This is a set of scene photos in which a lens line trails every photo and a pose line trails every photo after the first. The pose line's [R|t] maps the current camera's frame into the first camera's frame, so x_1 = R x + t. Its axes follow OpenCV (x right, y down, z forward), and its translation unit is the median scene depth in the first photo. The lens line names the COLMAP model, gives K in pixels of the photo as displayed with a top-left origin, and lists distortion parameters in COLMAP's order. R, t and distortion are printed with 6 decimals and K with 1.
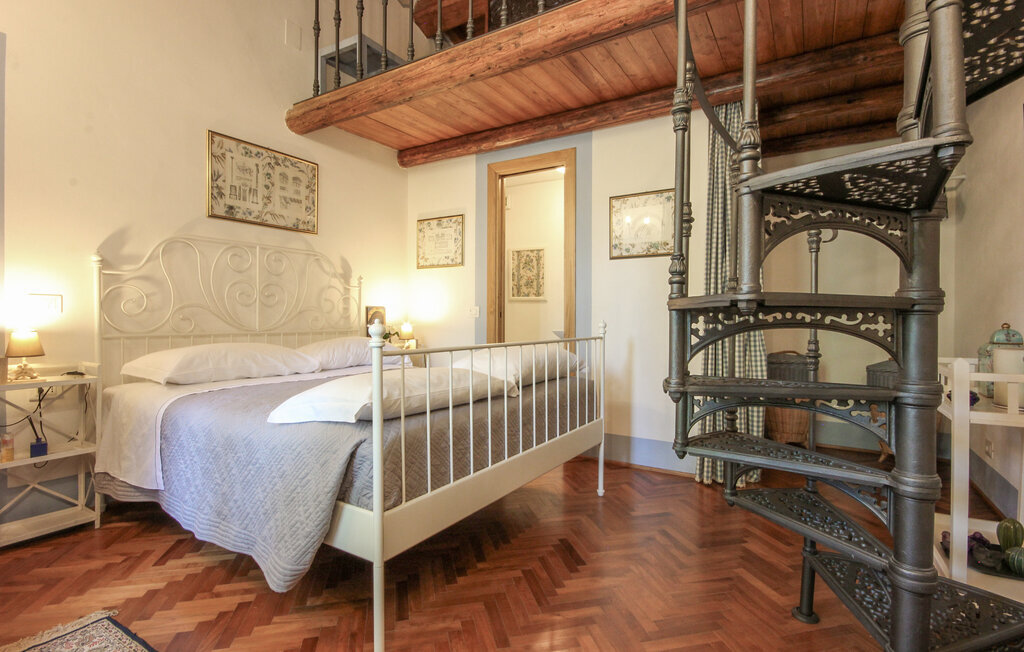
lens RADIAL K [[492.7, 0, 522.1], [0, 492.7, 319.9], [0, 0, 1]] dist [-0.002805, -0.000197]
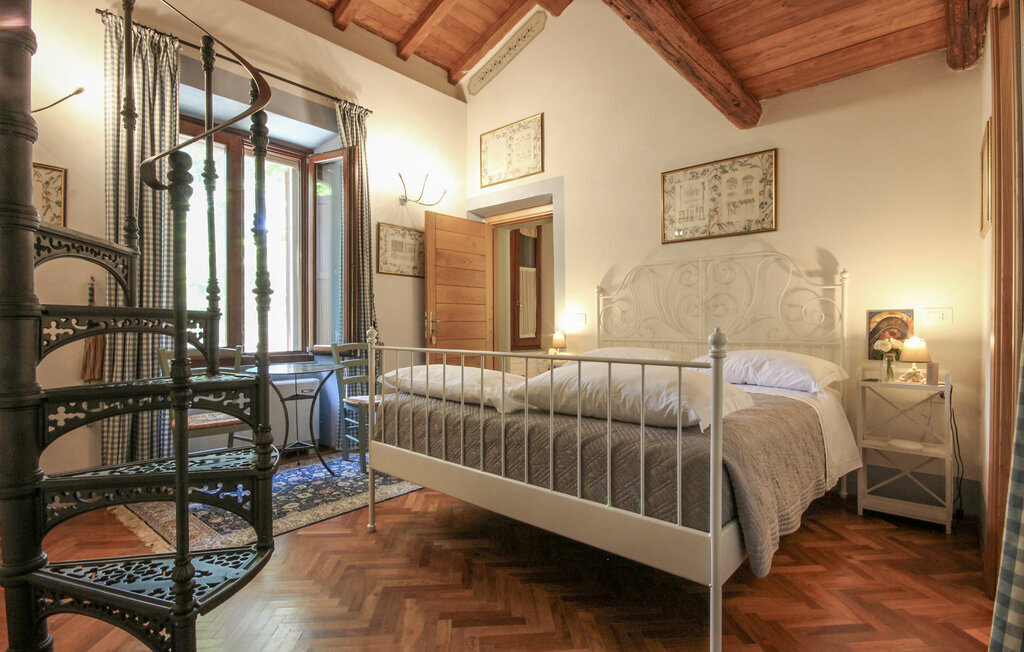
lens RADIAL K [[492.7, 0, 521.1], [0, 492.7, 326.3], [0, 0, 1]] dist [-0.002805, -0.000197]
pose [[-0.162797, 0.011104, -0.986597, 0.538234], [0.004666, 0.999934, 0.010484, -0.017571], [0.986648, -0.002897, -0.162839, 0.734997]]
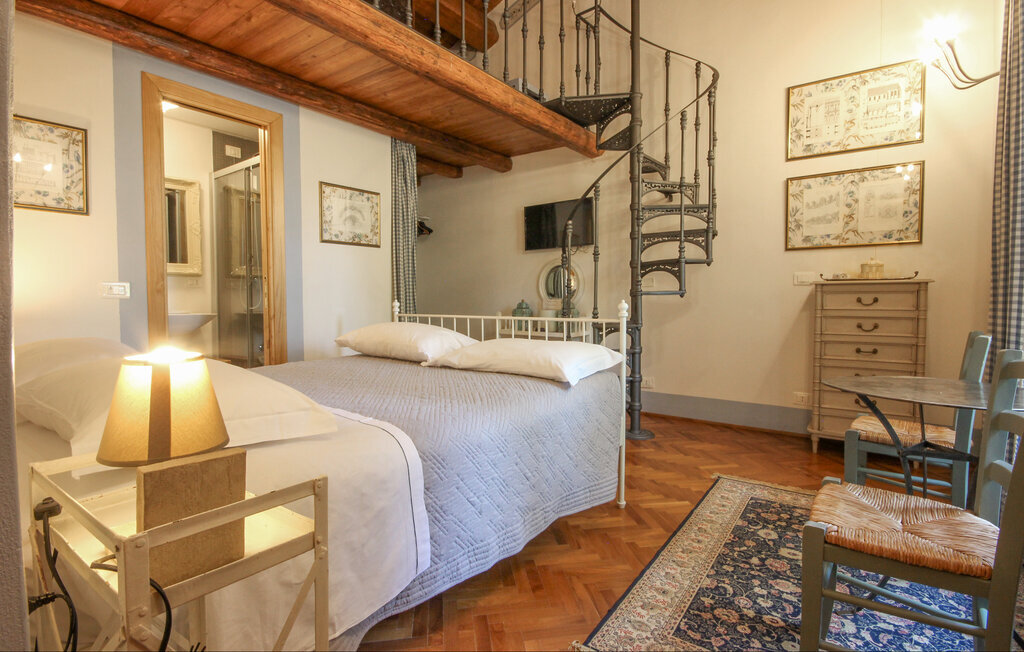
lens RADIAL K [[492.7, 0, 508.5], [0, 492.7, 320.6], [0, 0, 1]] dist [-0.002805, -0.000197]
pose [[0.082847, -0.056667, 0.994950, -0.806481], [0.000000, 0.998382, 0.056863, -0.015916], [-0.996562, -0.004710, 0.082713, 0.502894]]
